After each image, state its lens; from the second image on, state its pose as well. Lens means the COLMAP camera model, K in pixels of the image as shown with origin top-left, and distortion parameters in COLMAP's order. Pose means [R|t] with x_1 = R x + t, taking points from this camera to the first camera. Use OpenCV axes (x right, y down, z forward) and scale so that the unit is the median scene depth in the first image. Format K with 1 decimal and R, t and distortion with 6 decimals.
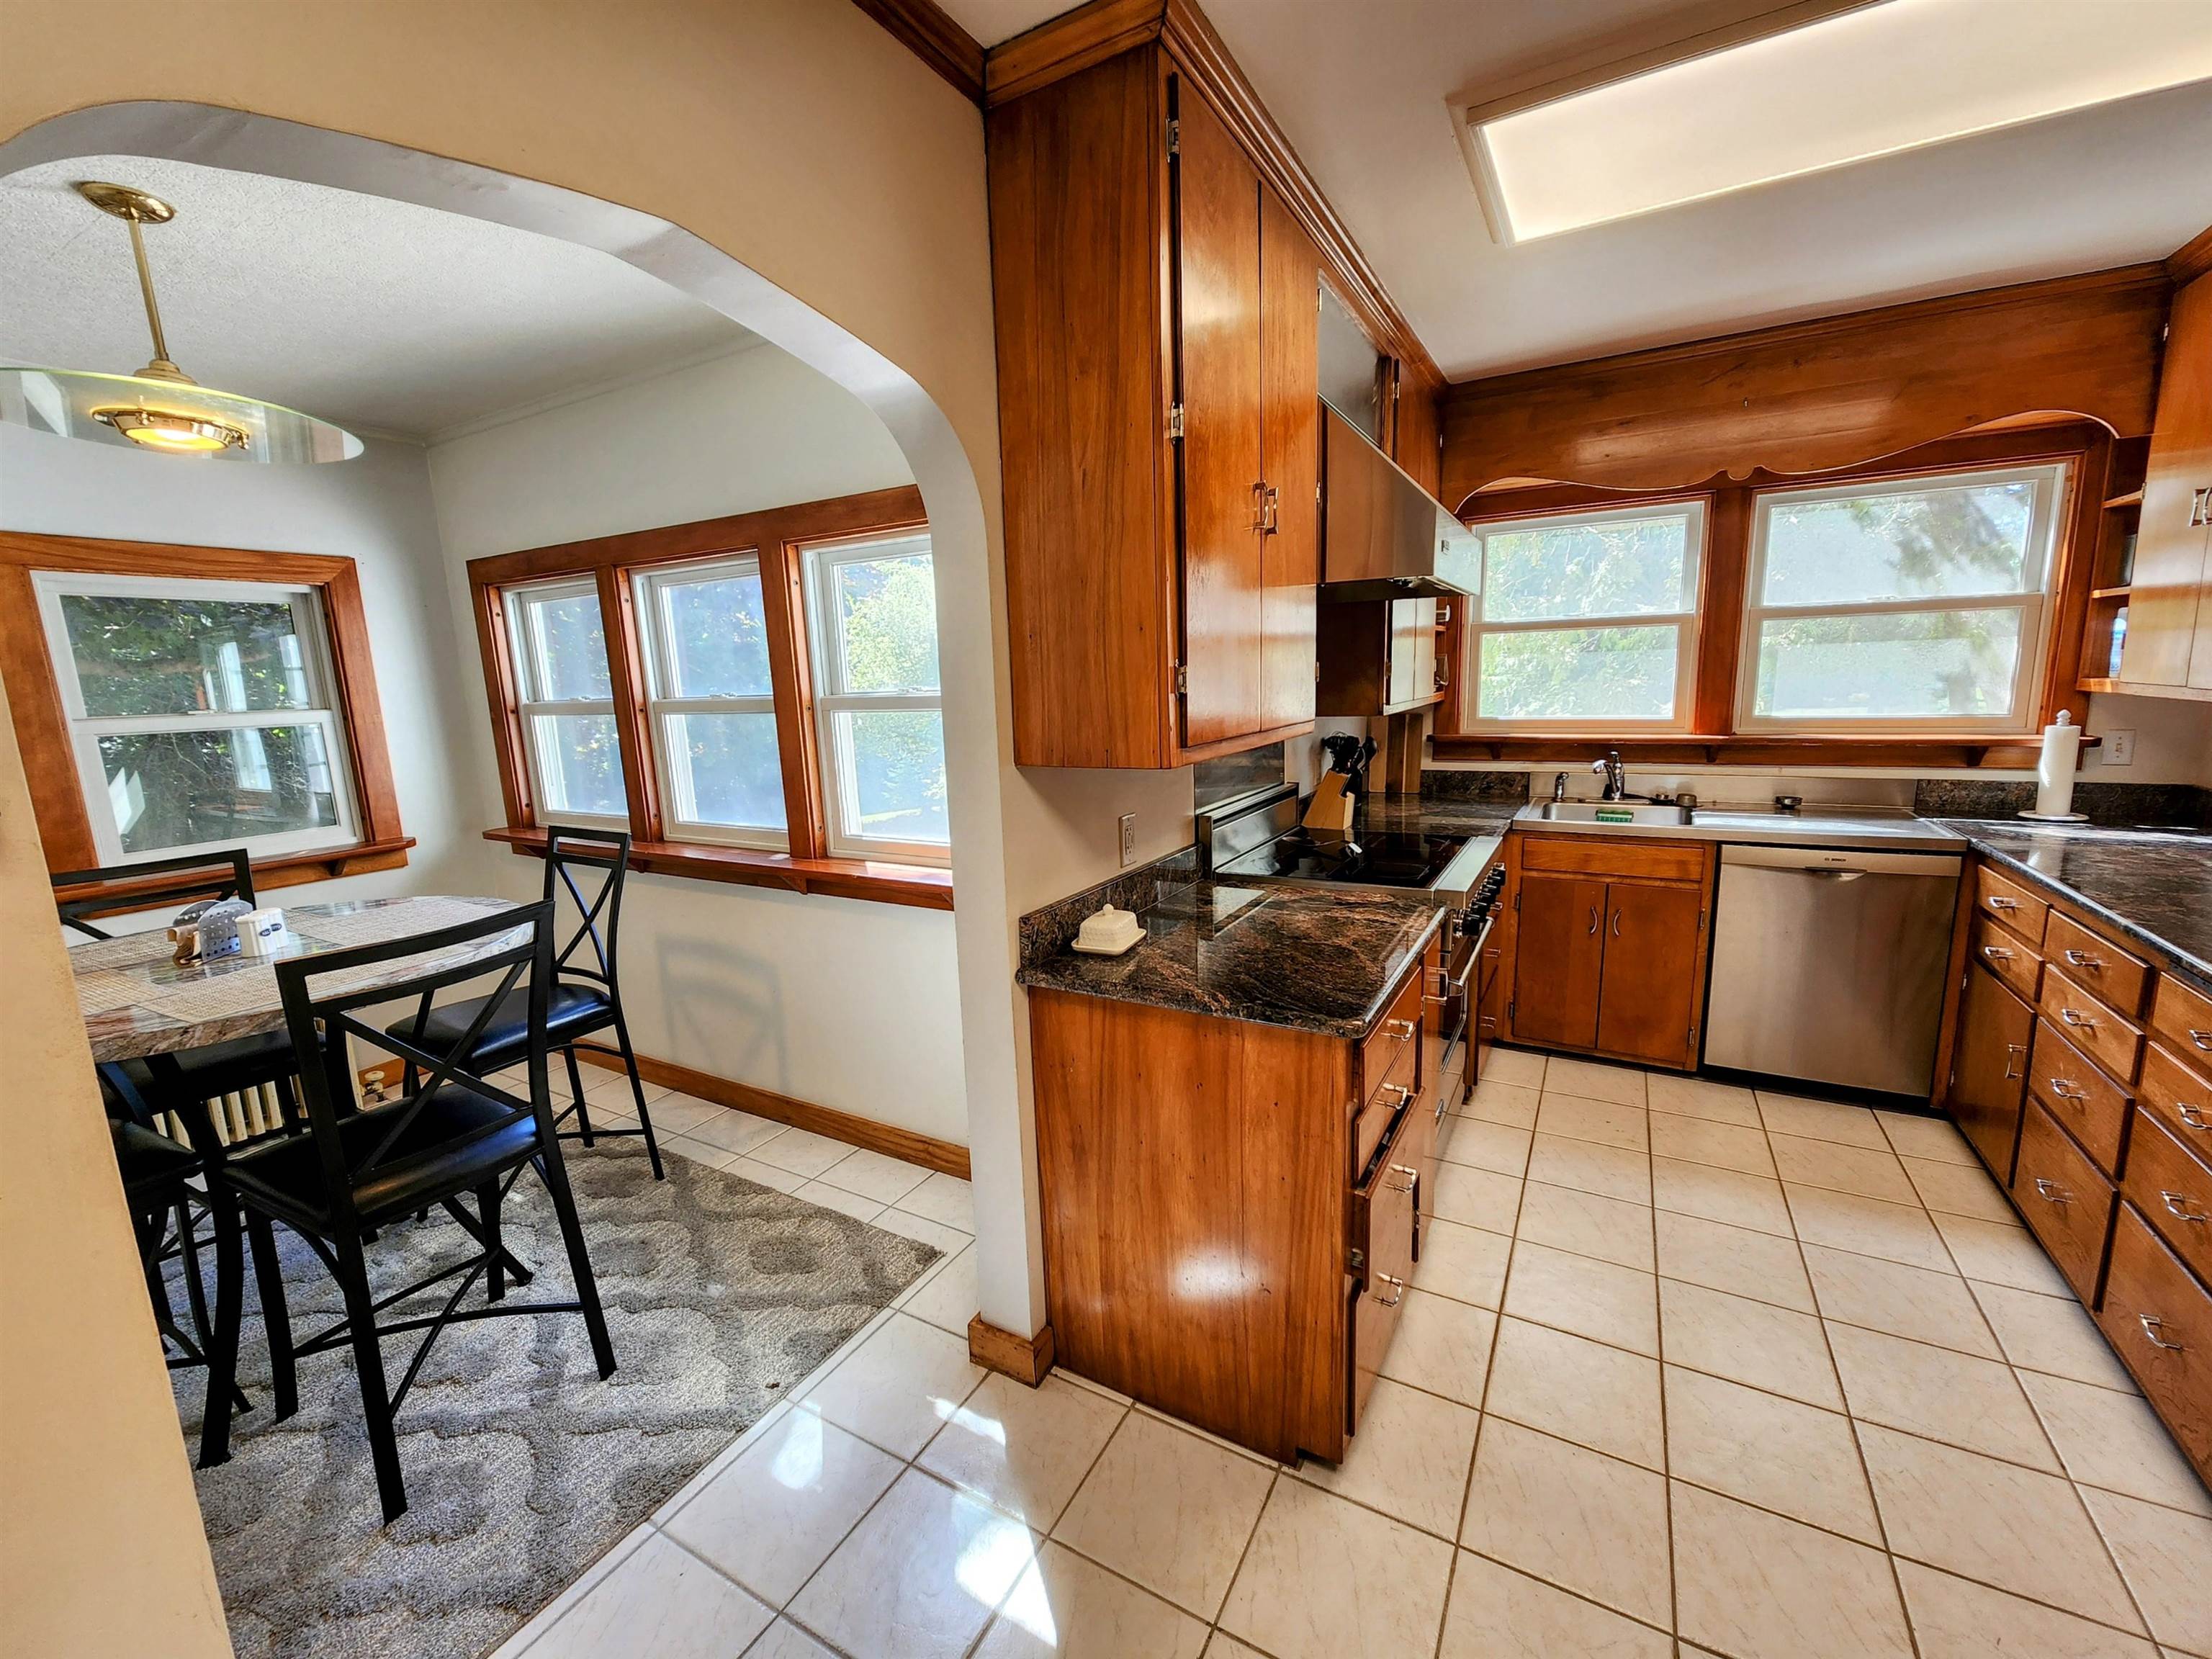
lens RADIAL K [[905.7, 0, 1101.9], [0, 905.7, 825.9], [0, 0, 1]] dist [0.018679, -0.008952]
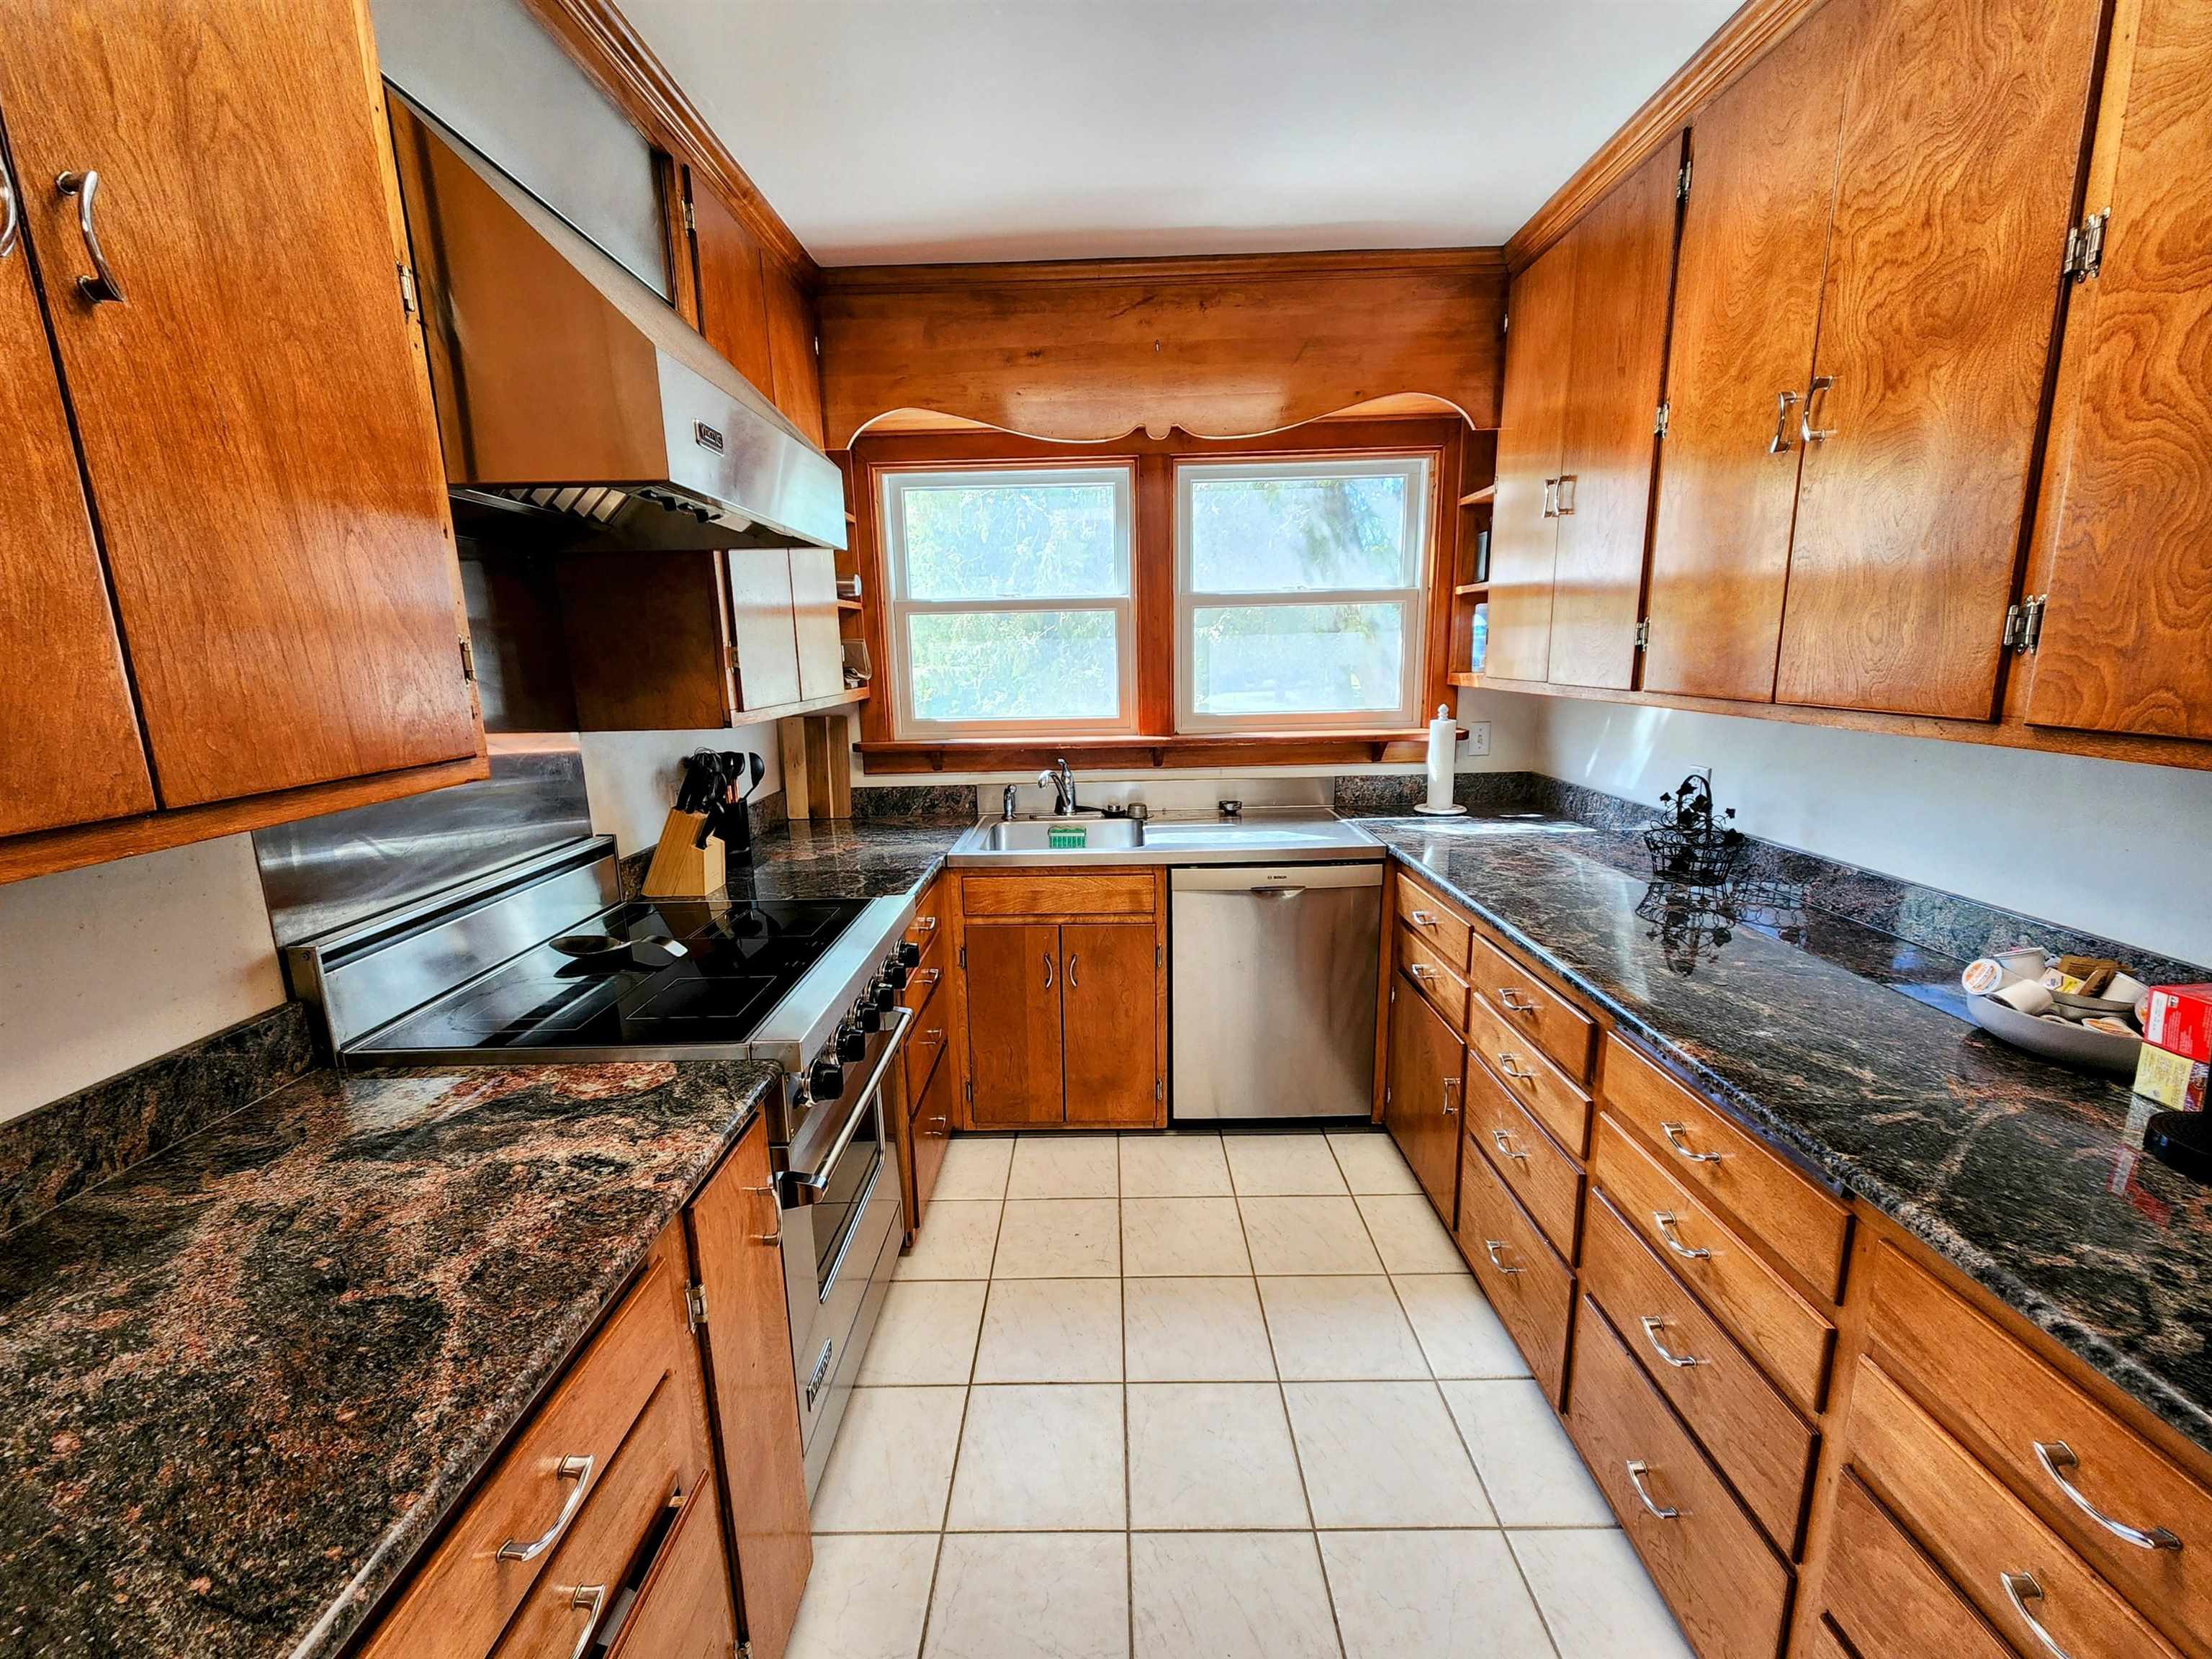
lens RADIAL K [[905.7, 0, 1101.9], [0, 905.7, 825.9], [0, 0, 1]] dist [0.018679, -0.008952]
pose [[0.873346, -0.080880, 0.480338, 0.215747], [0.074494, 0.996696, 0.032380, -0.050386], [-0.481370, 0.007504, 0.876485, 0.284264]]
